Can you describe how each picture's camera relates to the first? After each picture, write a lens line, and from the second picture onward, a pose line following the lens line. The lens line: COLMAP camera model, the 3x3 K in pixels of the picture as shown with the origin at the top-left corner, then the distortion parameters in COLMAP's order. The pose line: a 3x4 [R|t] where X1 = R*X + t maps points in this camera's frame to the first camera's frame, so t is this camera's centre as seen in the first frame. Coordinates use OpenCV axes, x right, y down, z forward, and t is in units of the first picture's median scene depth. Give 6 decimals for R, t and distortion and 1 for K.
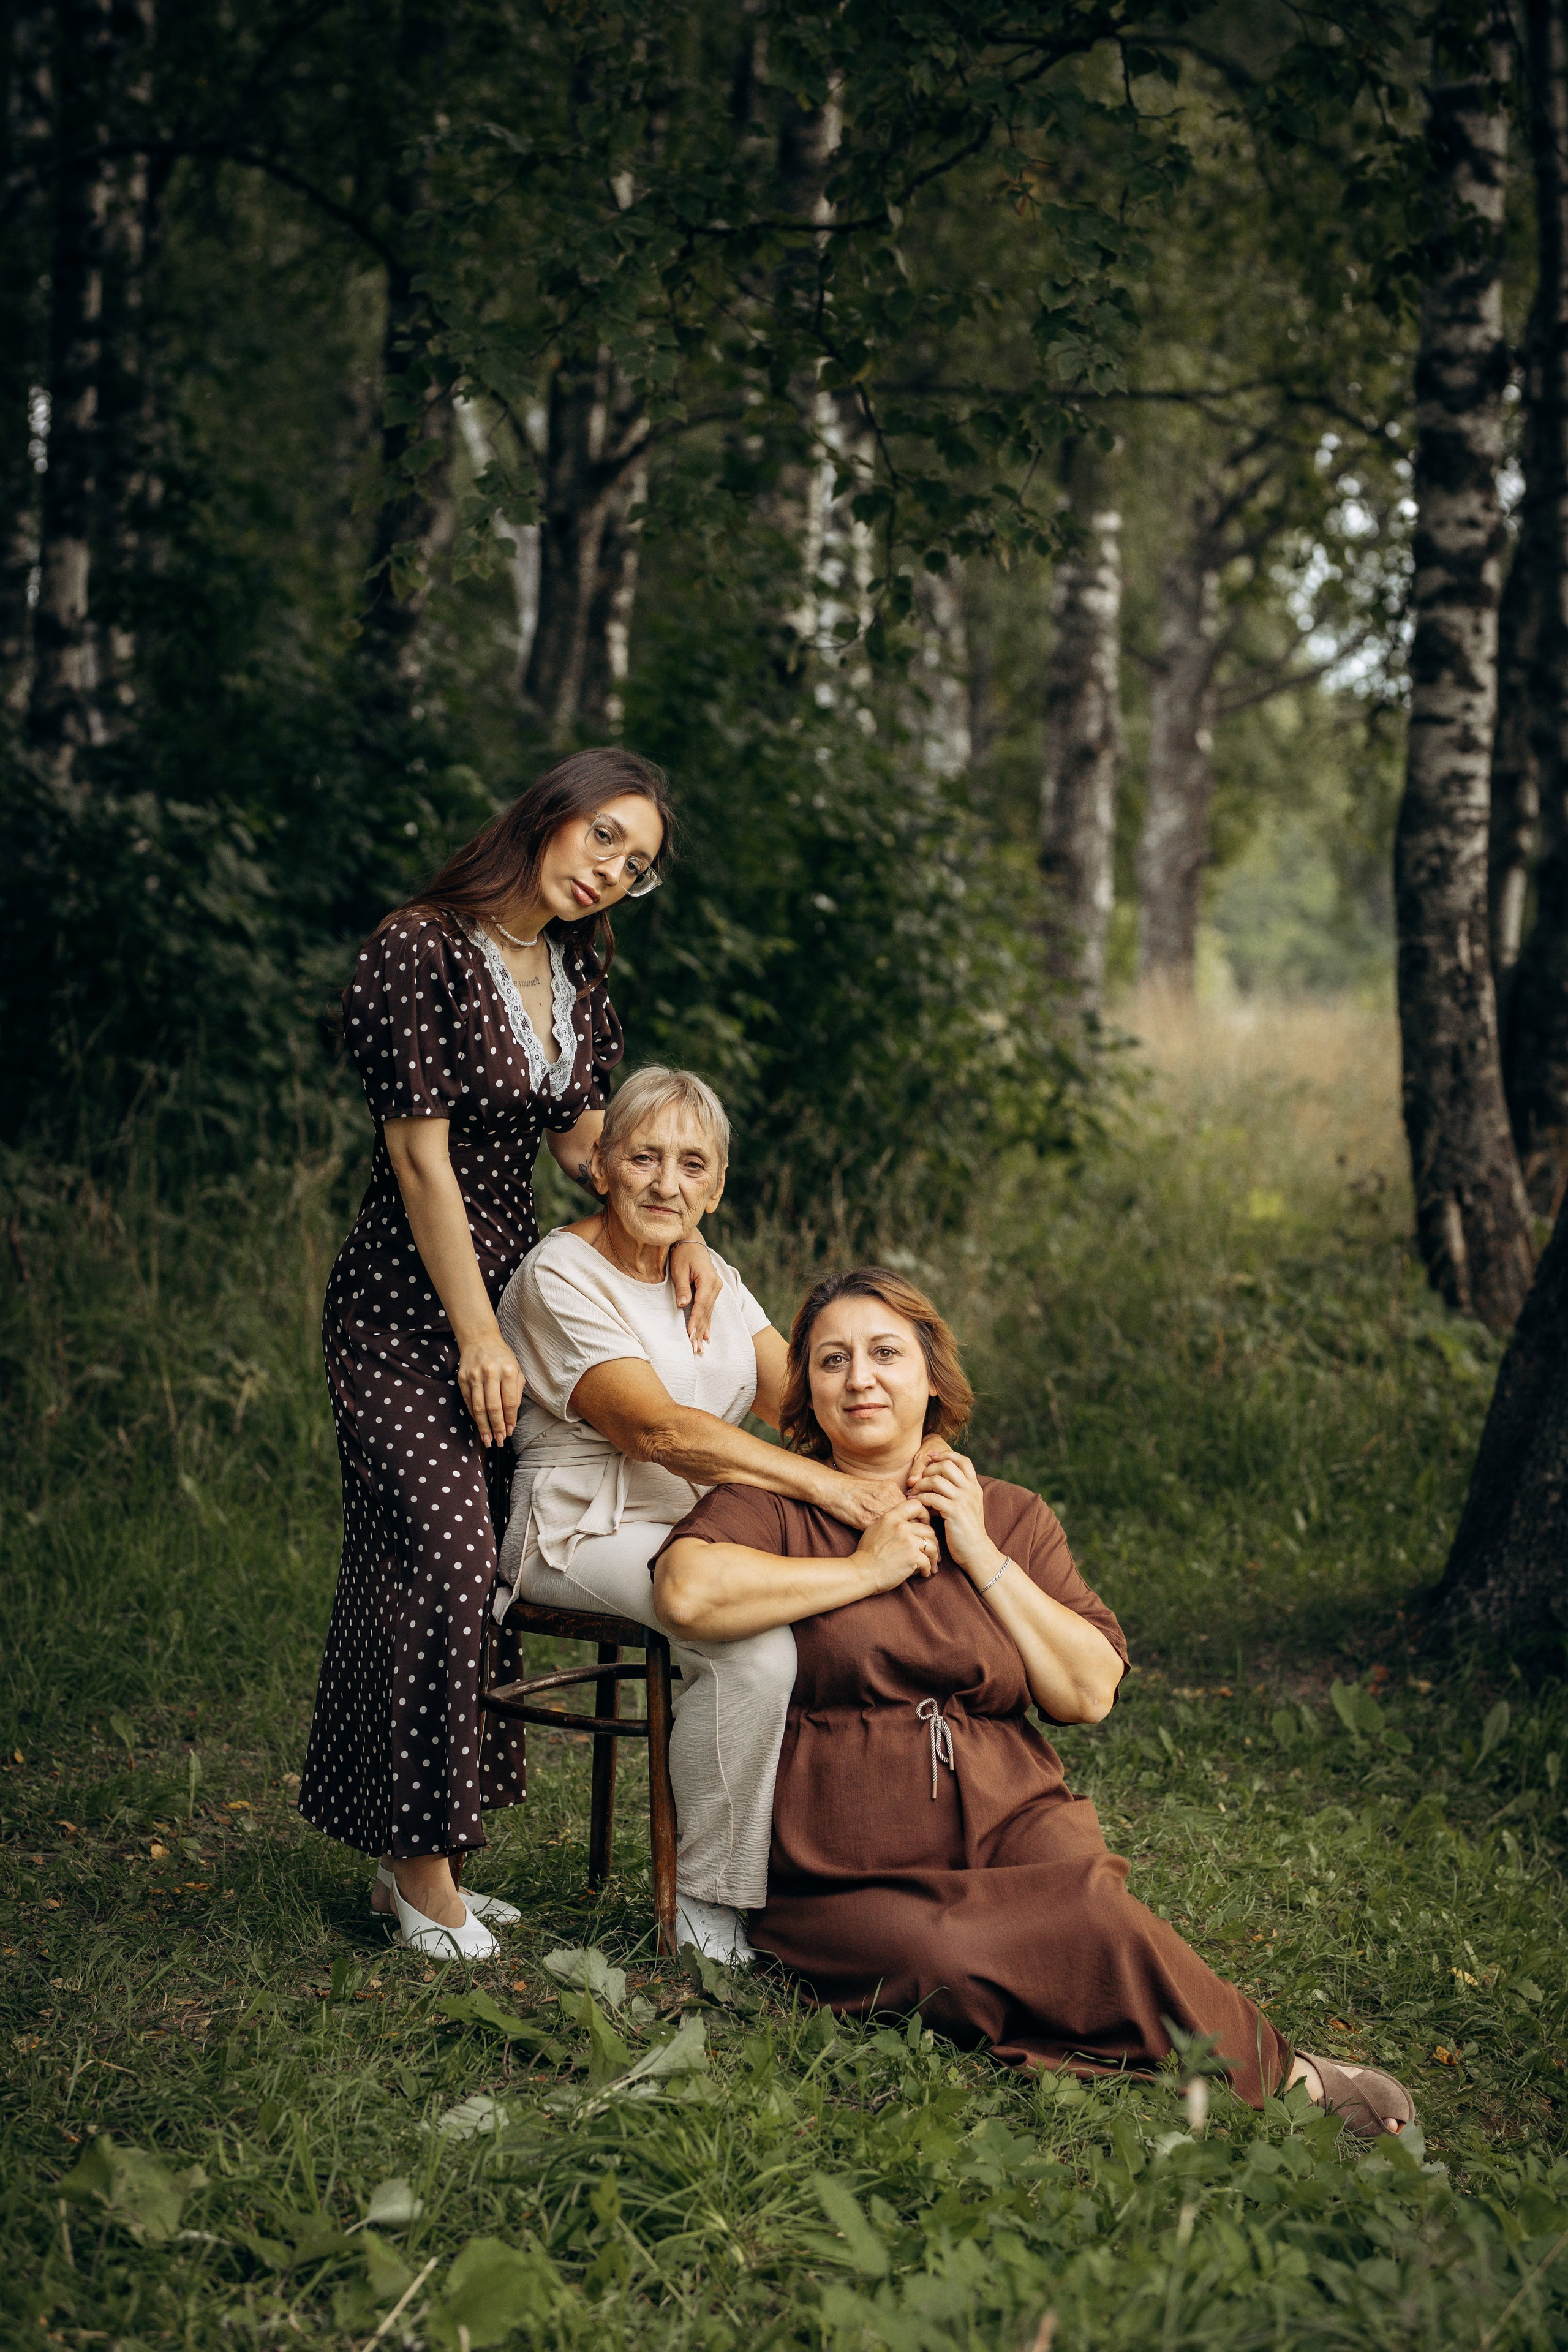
lens RADIAL K [[5615.8, 0, 784.0], [0, 5615.8, 1176.0], [0, 0, 1]] dist [0.011491, -0.632662]
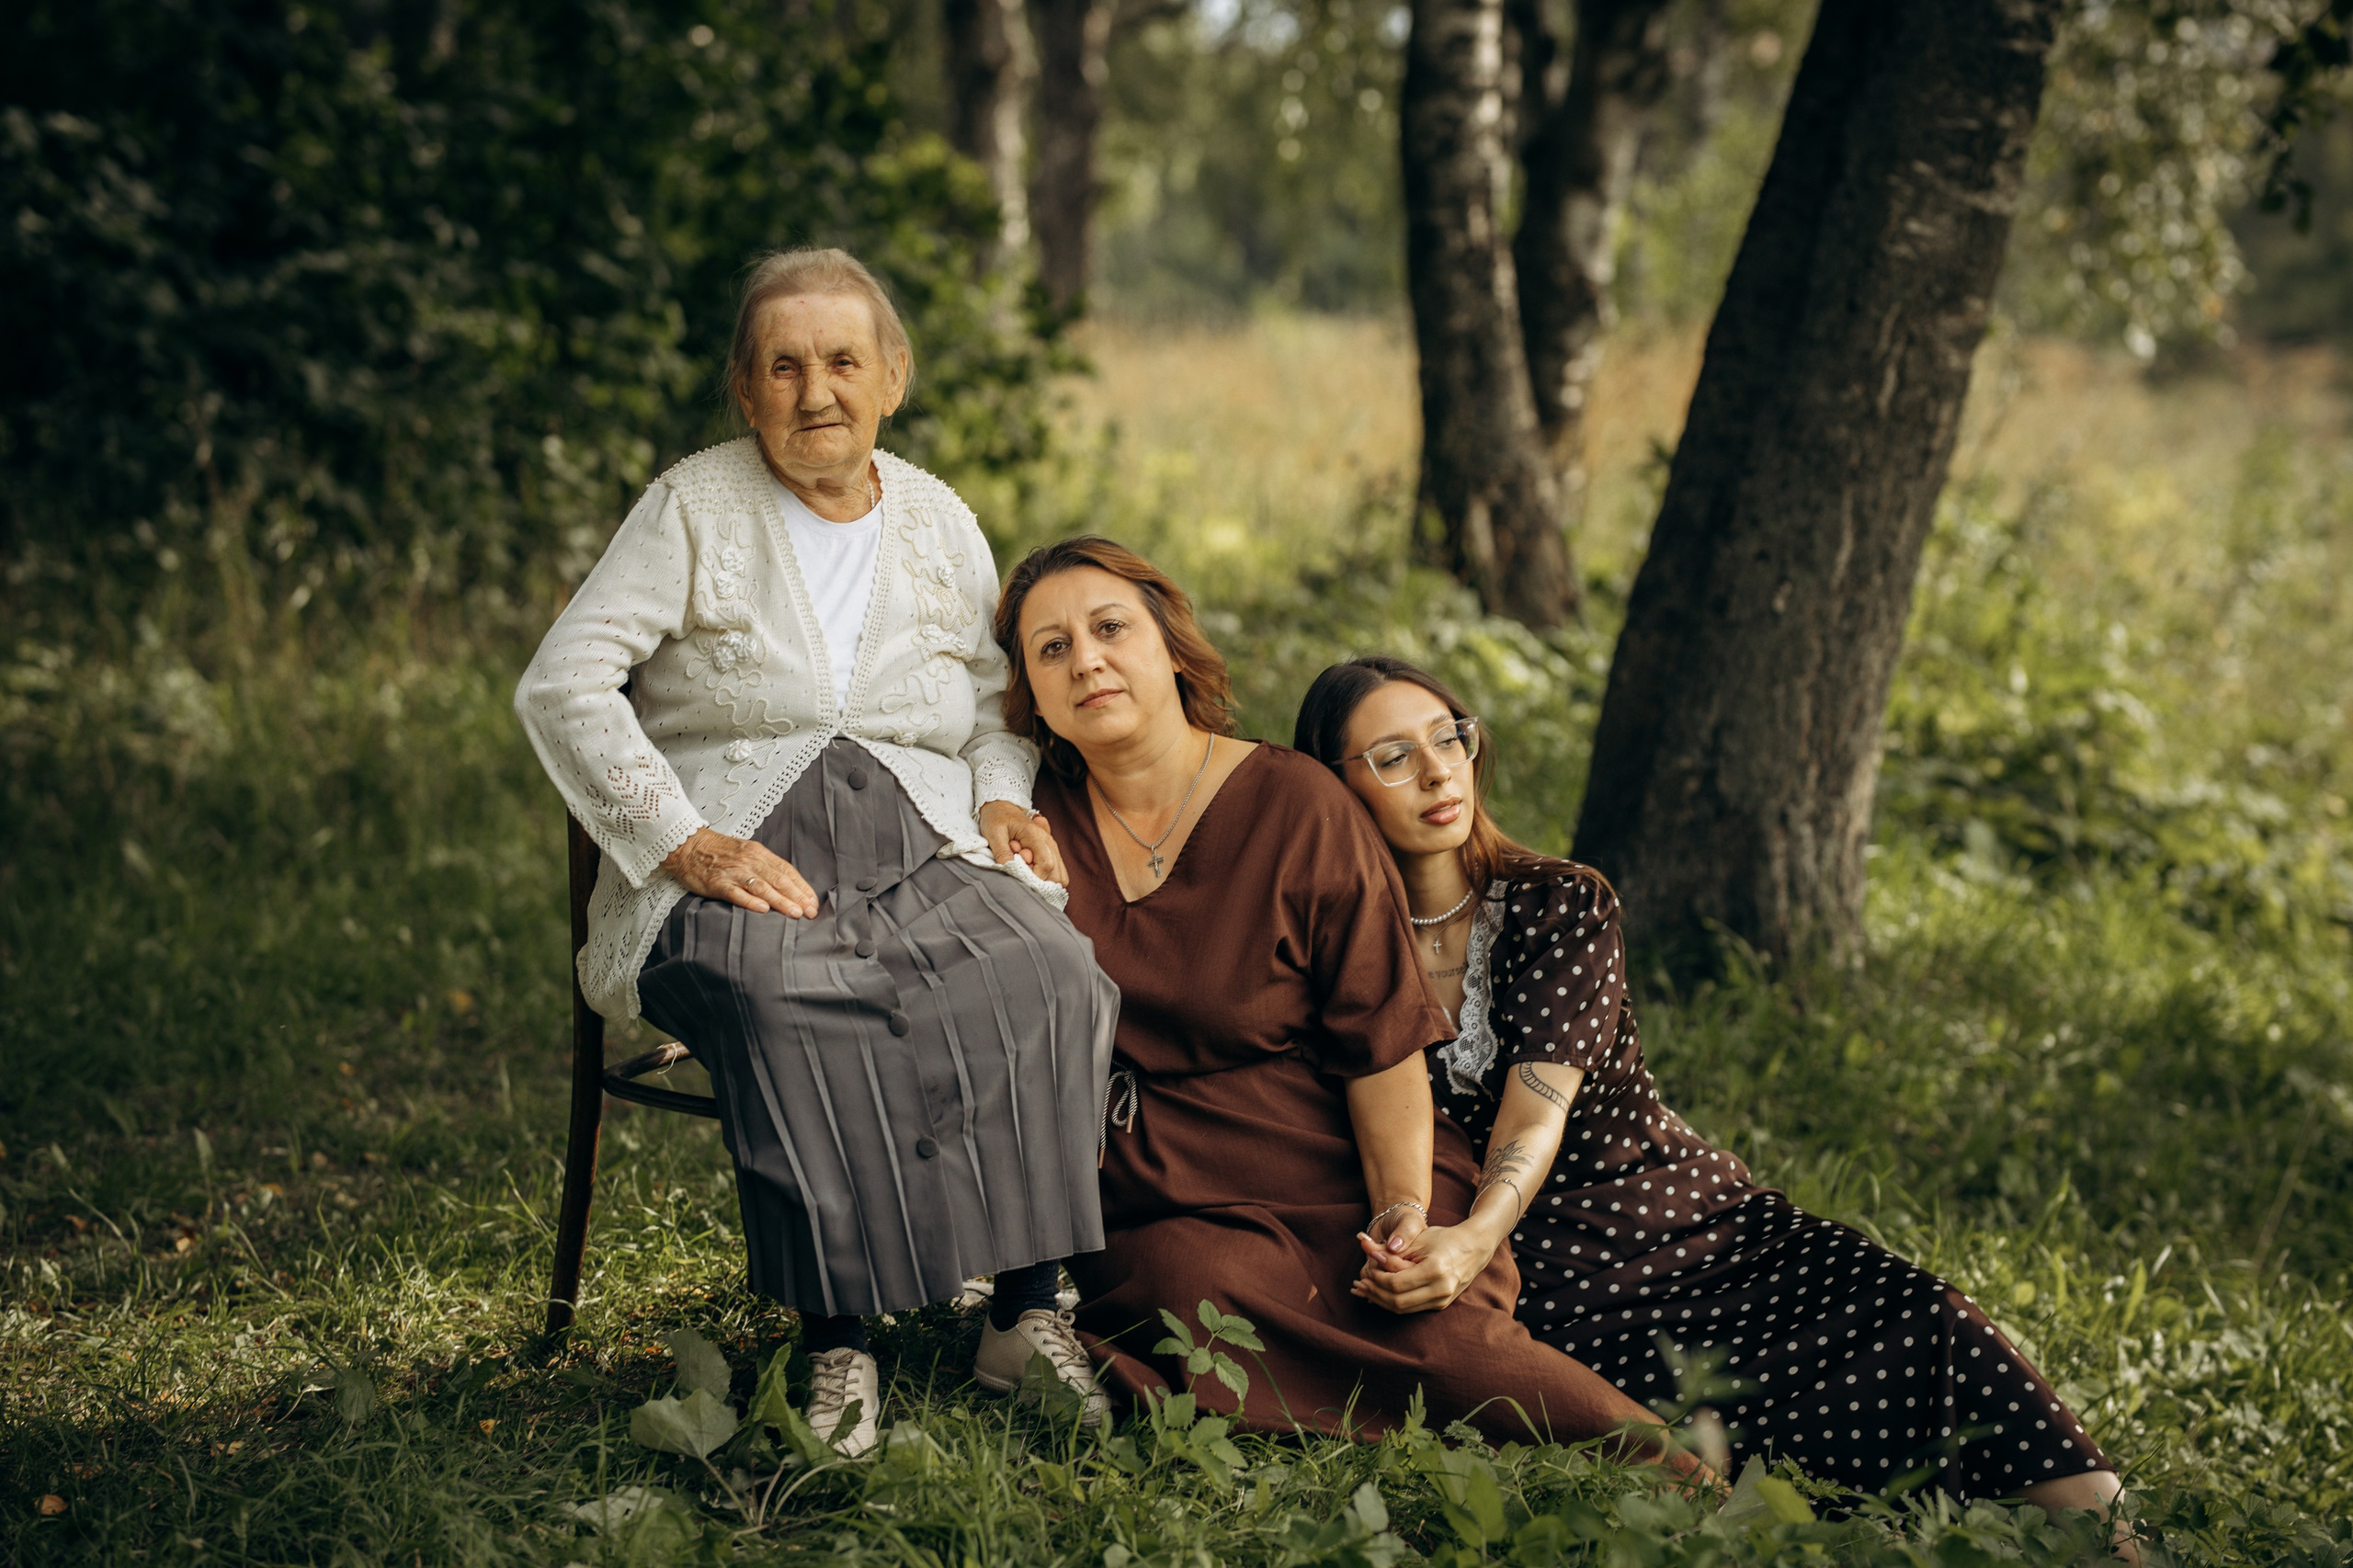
lens RADIAL K [[5831.8, 0, 1232.7], [0, 5831.8, 669.1], [0, 0, 1]] dist [0.028950, -0.420999]
pose [[0.993920, -0.043955, 0.100950, -0.018896], [0.041911, 0.998873, 0.022281, 0.009388], [-0.101816, -0.017914, 0.994642, 0.049677]]
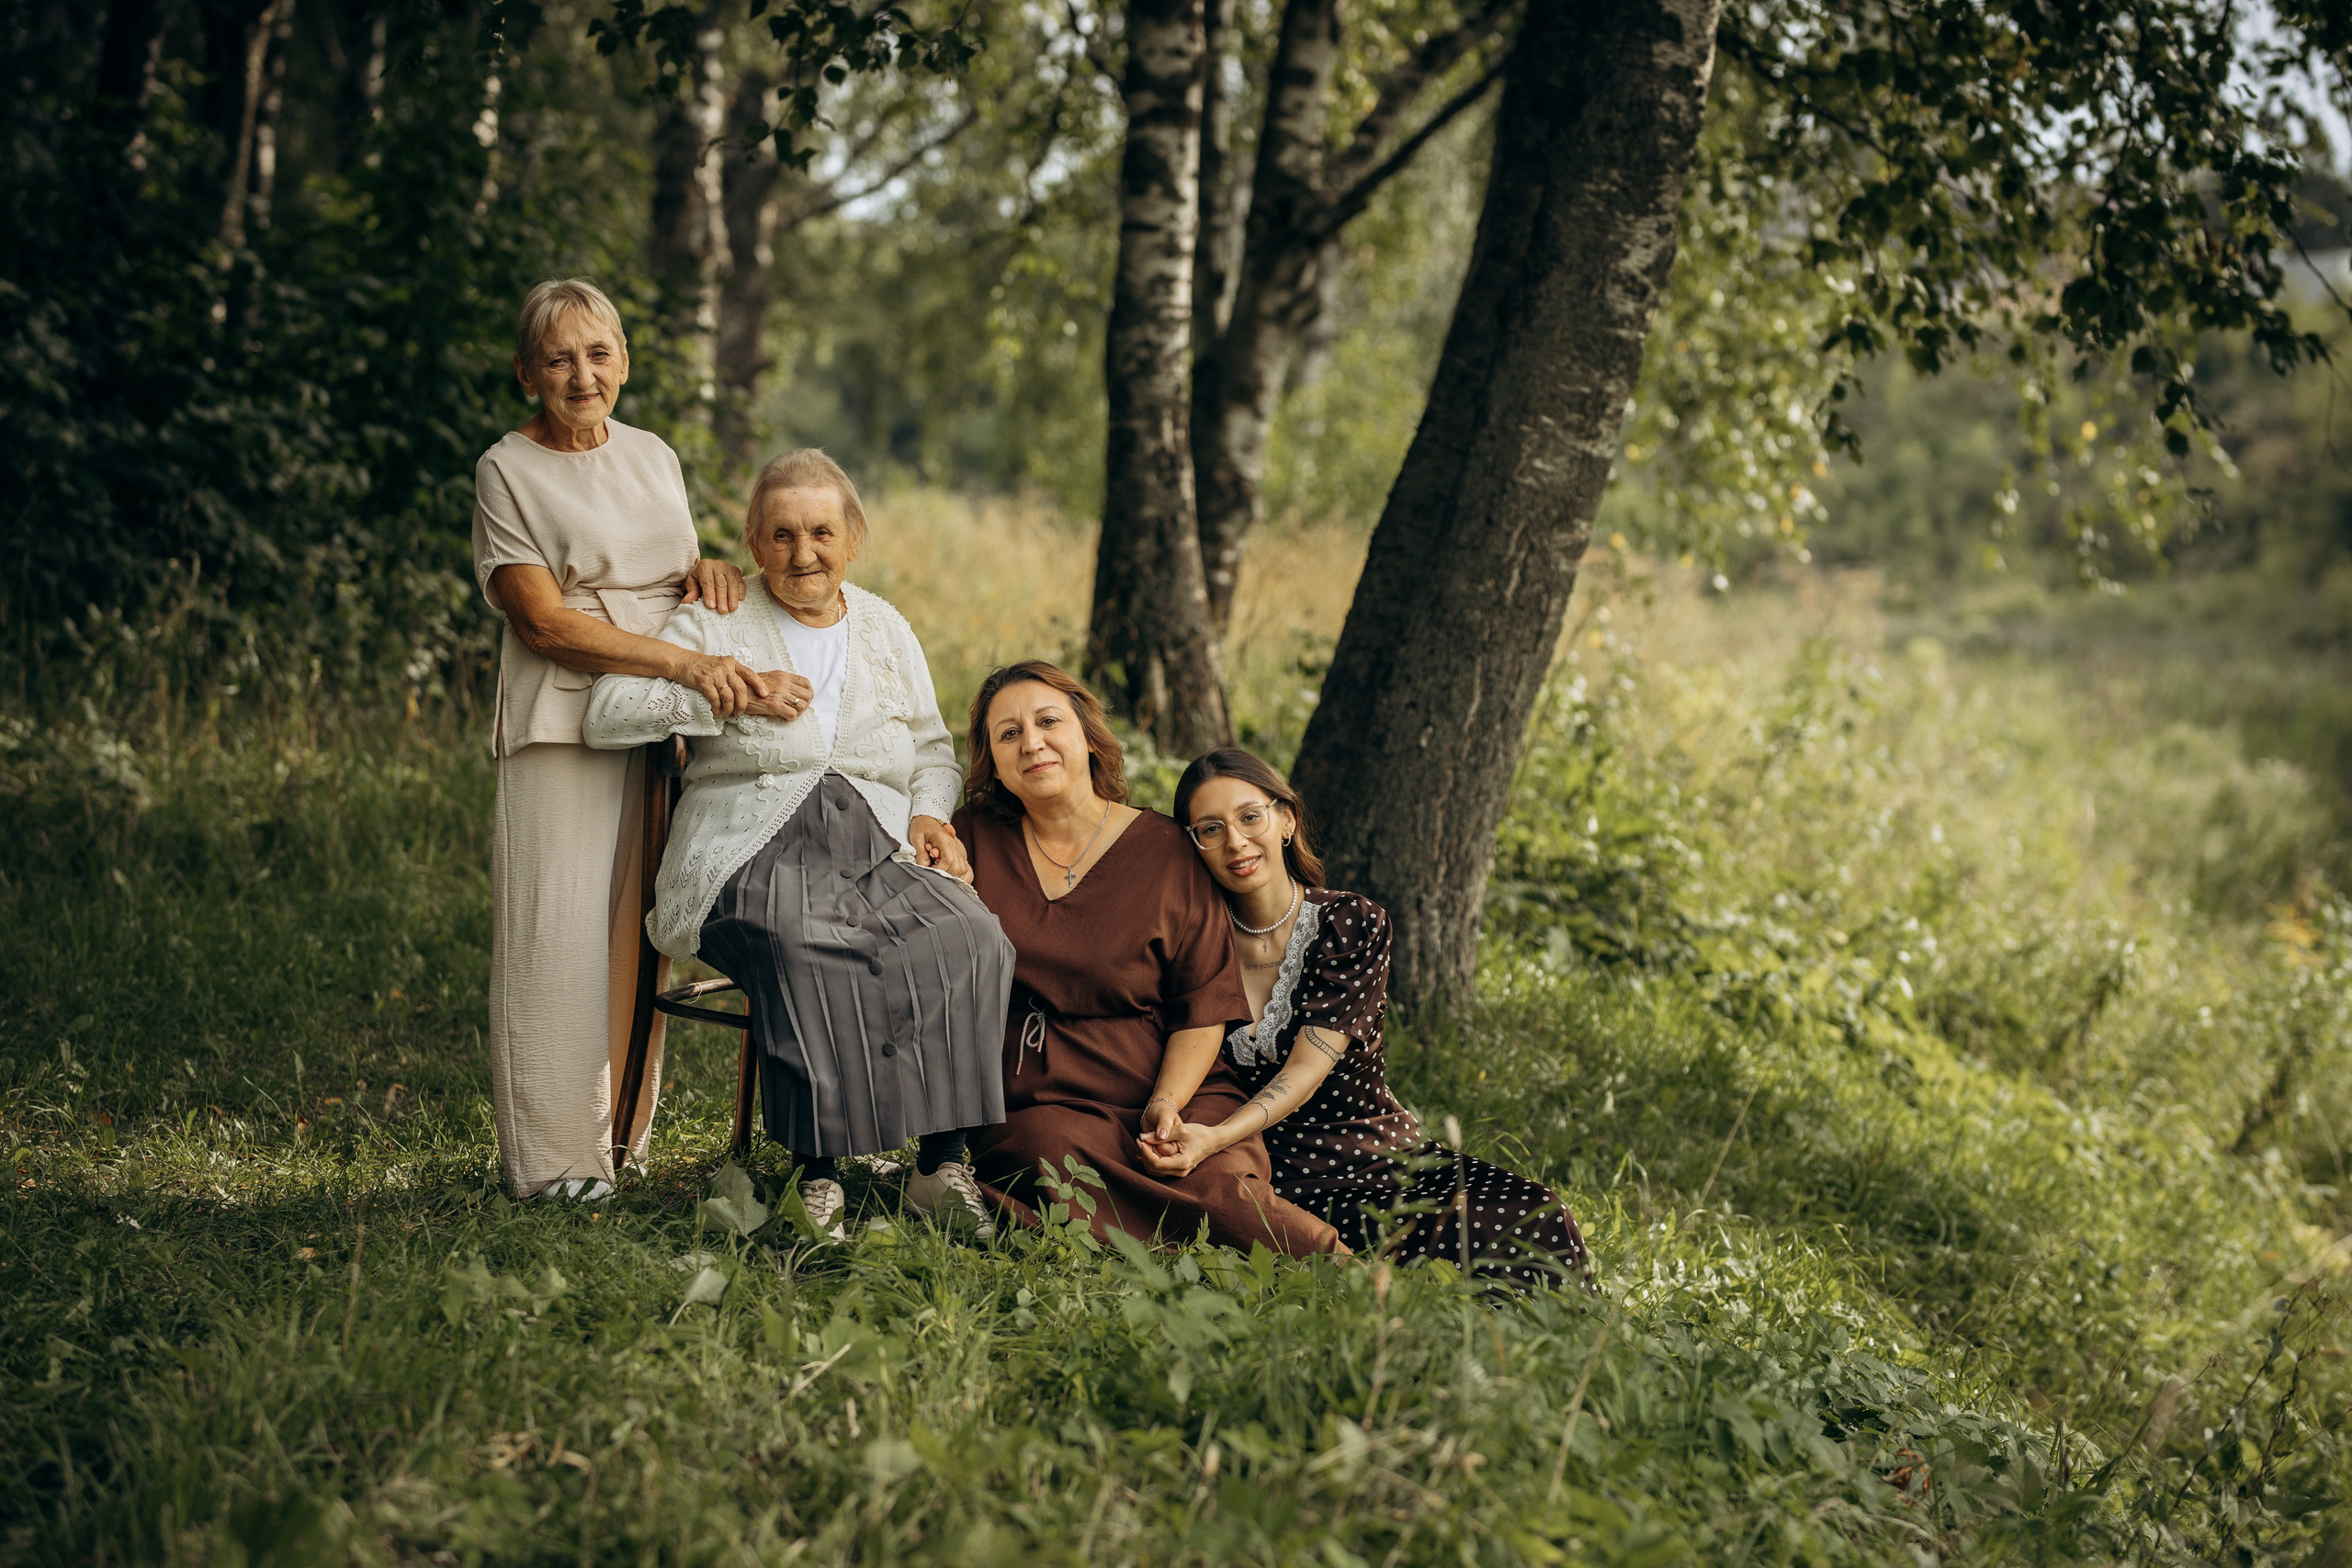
lens RADIAL K [[5615.3, 0, 1176.0], [0, 5615.3, 784.0], [0, 0, 1]] dist [0.011491, -0.632662]
pose [[0.986495, 0.005856, 0.163687, -0.060255], [-0.008403, 0.999854, 0.014873, 0.012989], [-0.163576, -0.016048, 0.986400, -0.107260]]
